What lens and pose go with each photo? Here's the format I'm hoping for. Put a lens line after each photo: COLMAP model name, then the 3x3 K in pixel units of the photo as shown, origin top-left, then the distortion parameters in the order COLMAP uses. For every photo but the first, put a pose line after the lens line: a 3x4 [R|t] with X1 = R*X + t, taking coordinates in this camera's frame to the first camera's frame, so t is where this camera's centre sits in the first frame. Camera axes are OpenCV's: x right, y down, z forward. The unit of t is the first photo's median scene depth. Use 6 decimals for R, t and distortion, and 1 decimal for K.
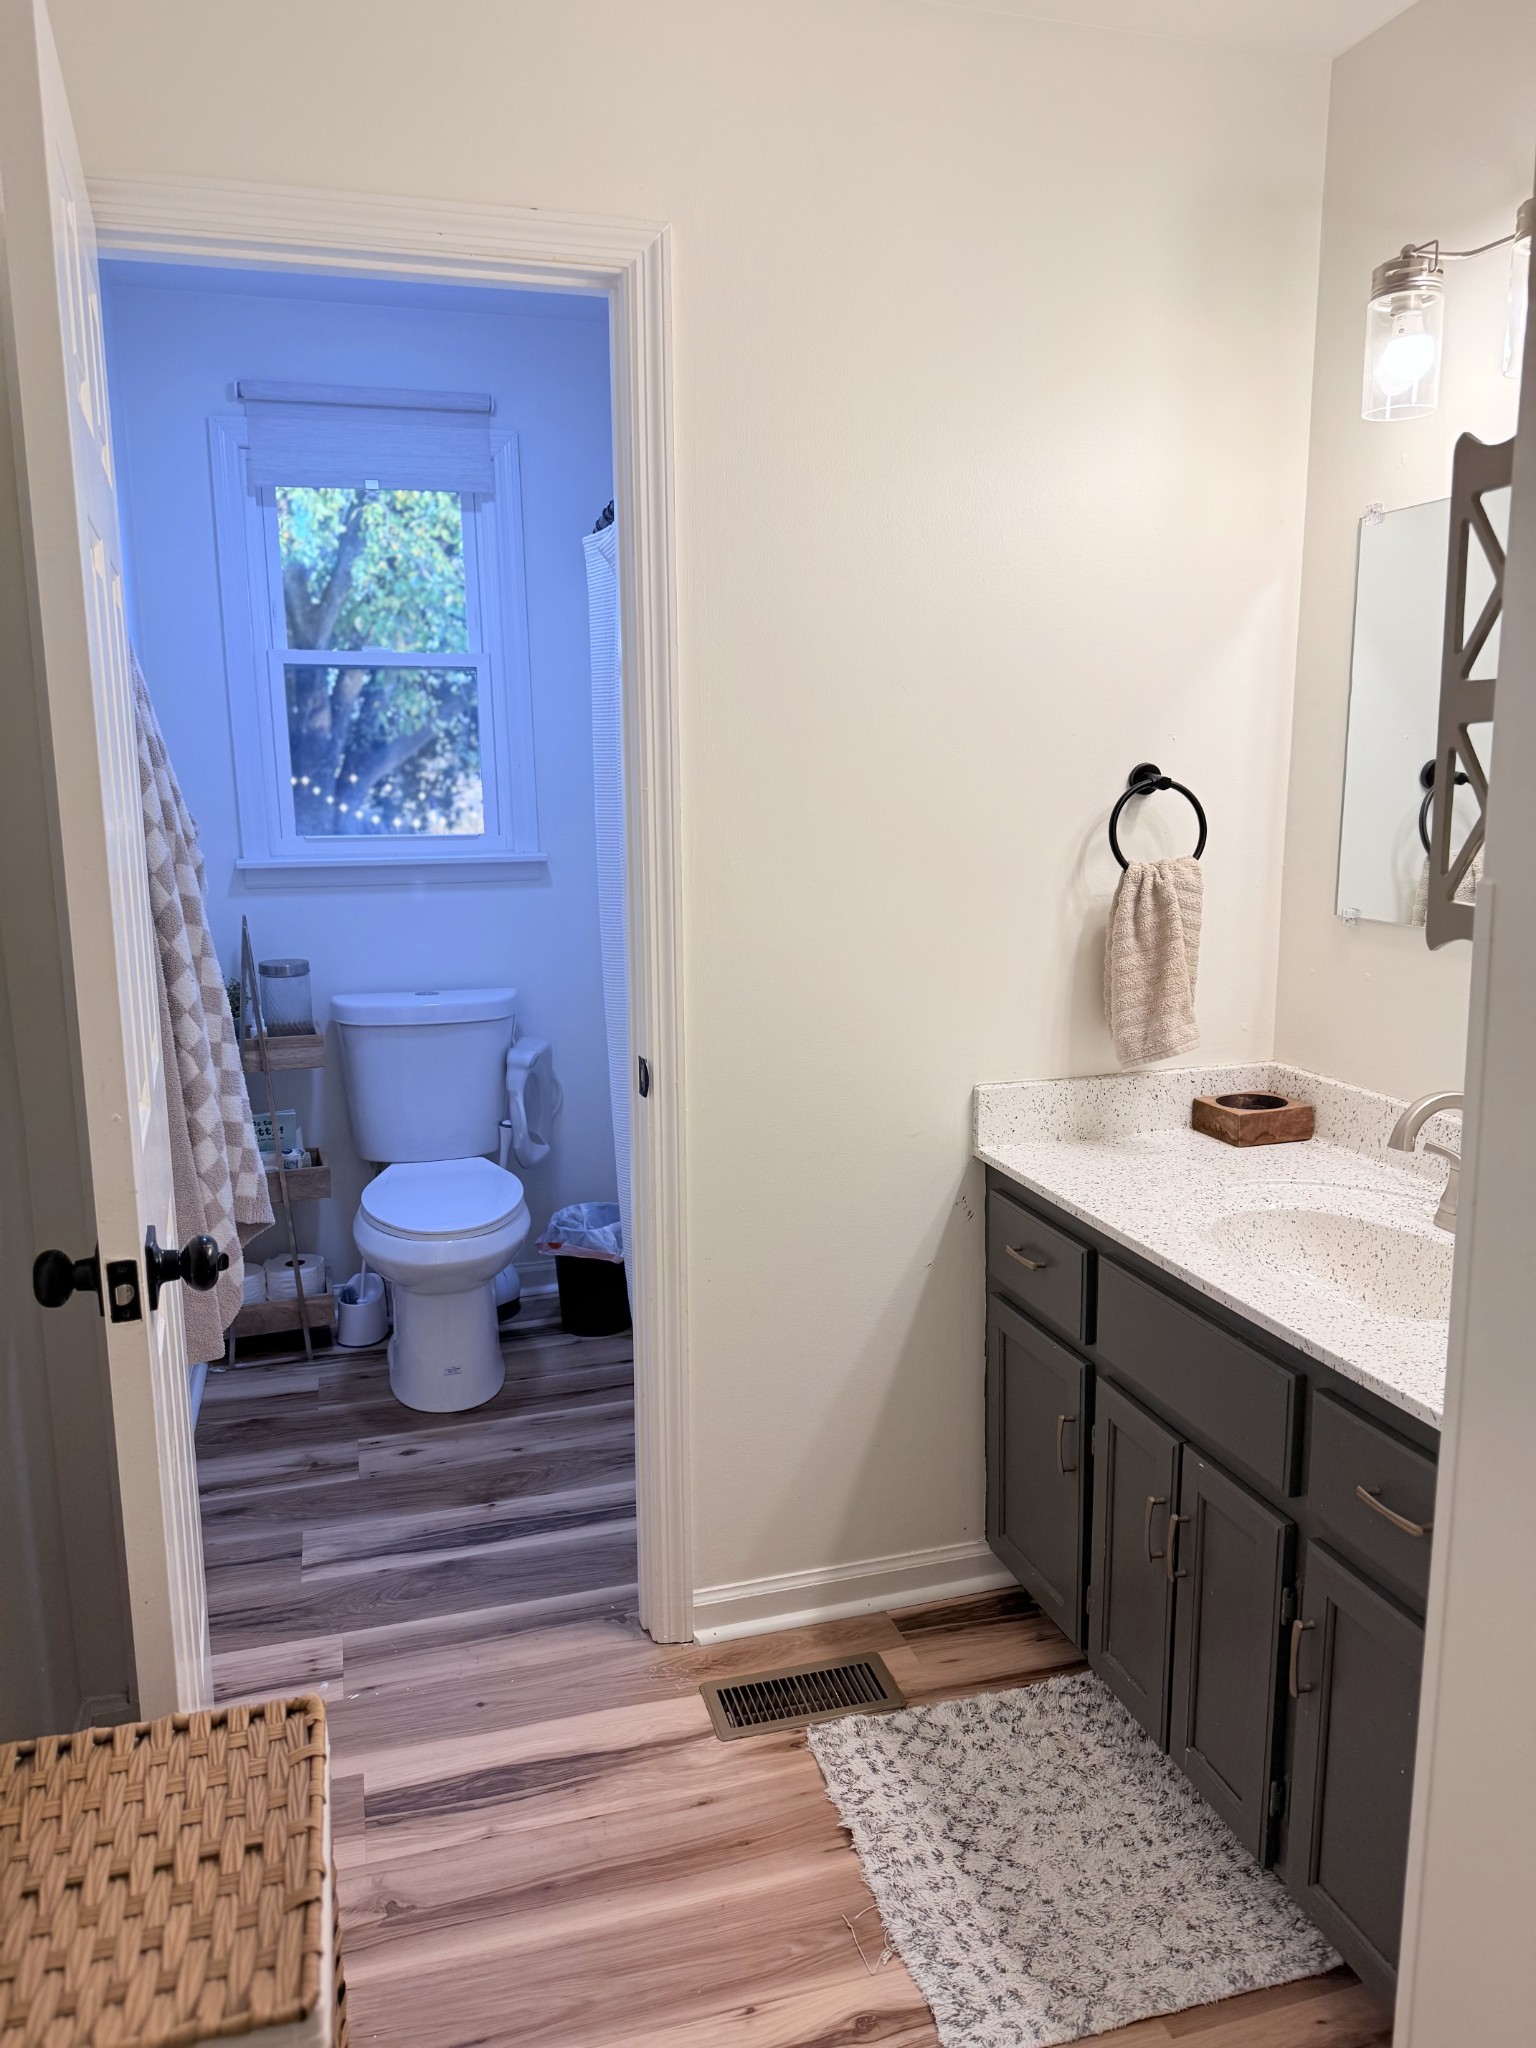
lens RADIAL K [[1438.5, 0, 768.3], [0, 1438.5, 1024.2], [0, 0, 1]] dist [0.052270, -0.056620]
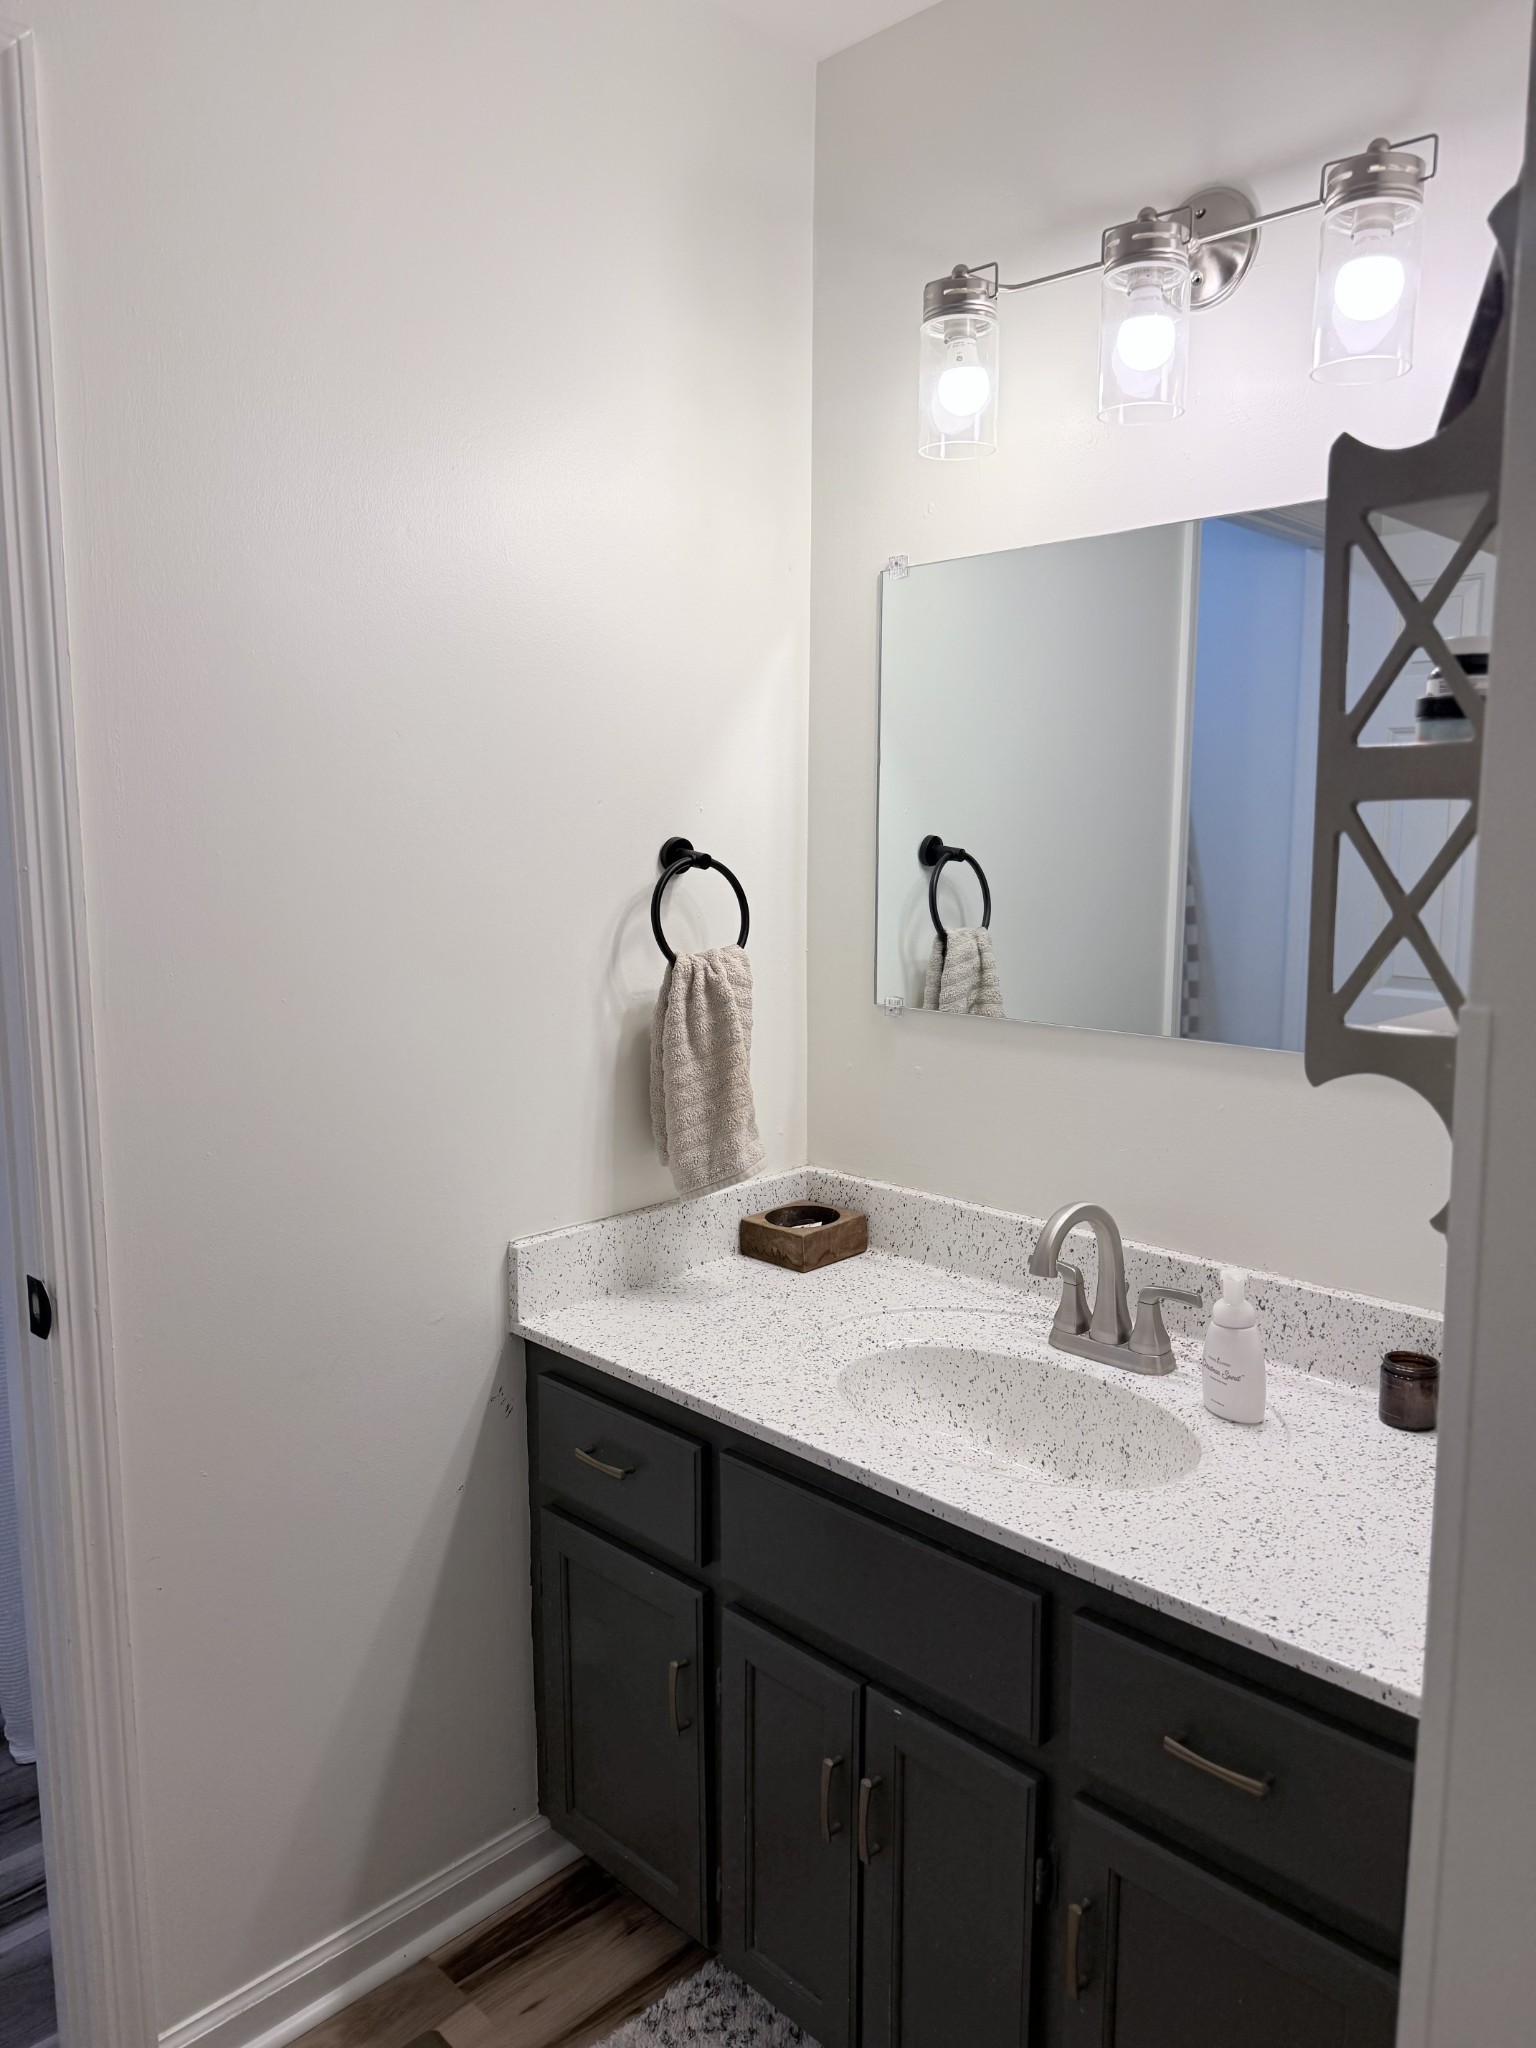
lens RADIAL K [[1438.5, 0, 786.5], [0, 1438.5, 1029.7], [0, 0, 1]] dist [0.052270, -0.056620]
pose [[0.878744, -0.059426, 0.473579, -0.089029], [0.076436, 0.996934, -0.016732, -0.049320], [-0.471133, 0.050902, 0.880592, 0.240568]]
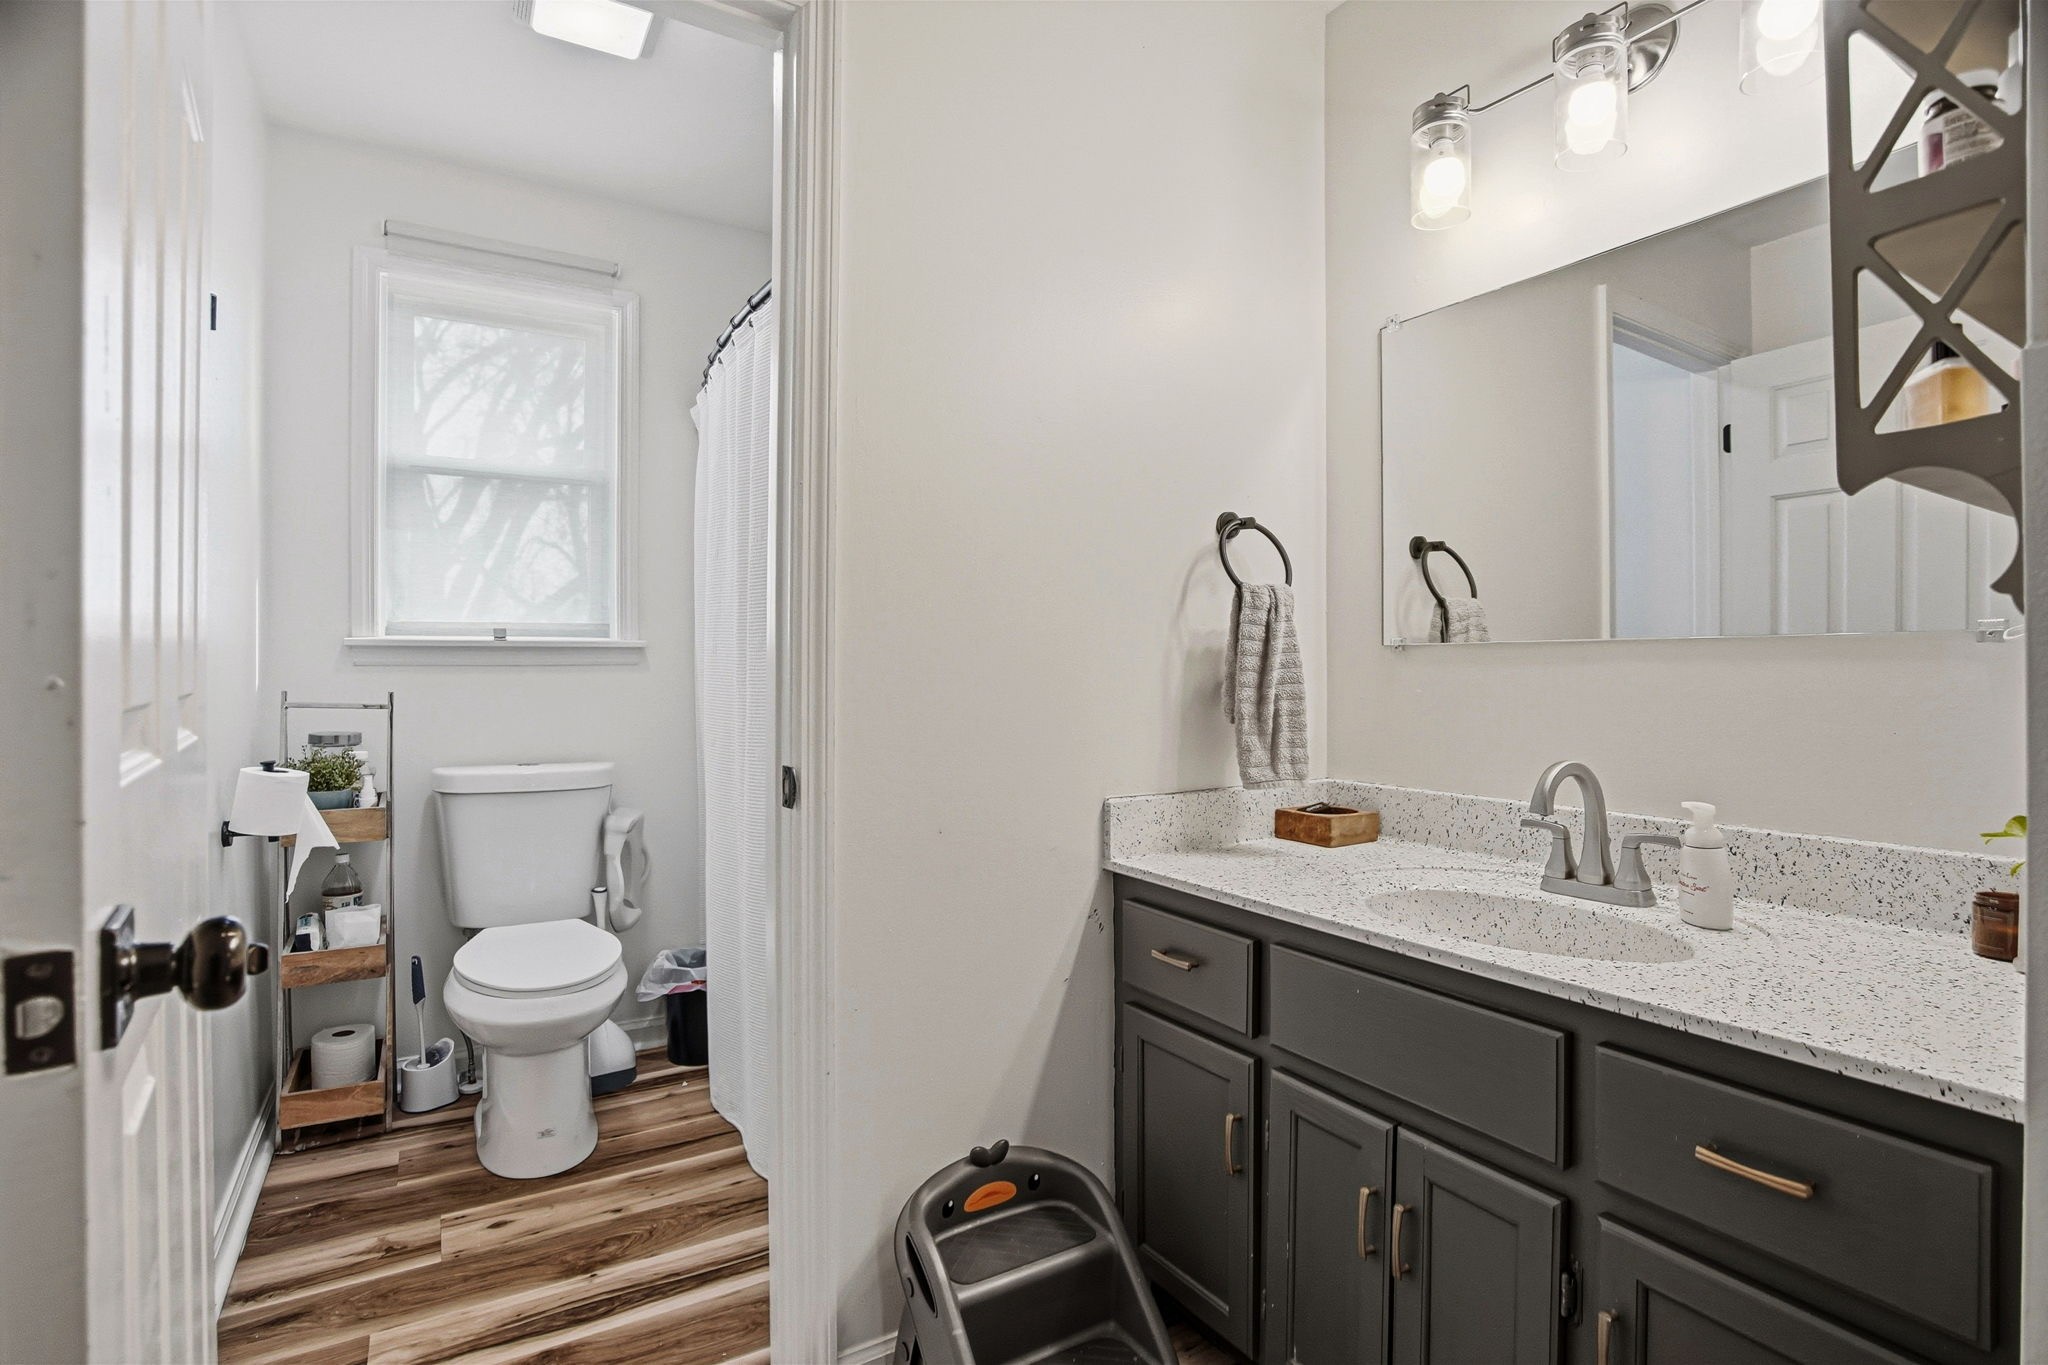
lens RADIAL K [[983.3, 0, 1034.7], [0, 983.3, 680.5], [0, 0, 1]] dist [-0.052746, 0.014970]
pose [[0.966425, 0.005988, 0.256877, -0.091798], [0.037667, 0.985626, -0.164688, 0.076368], [-0.254171, 0.168834, 0.952309, 0.324017]]
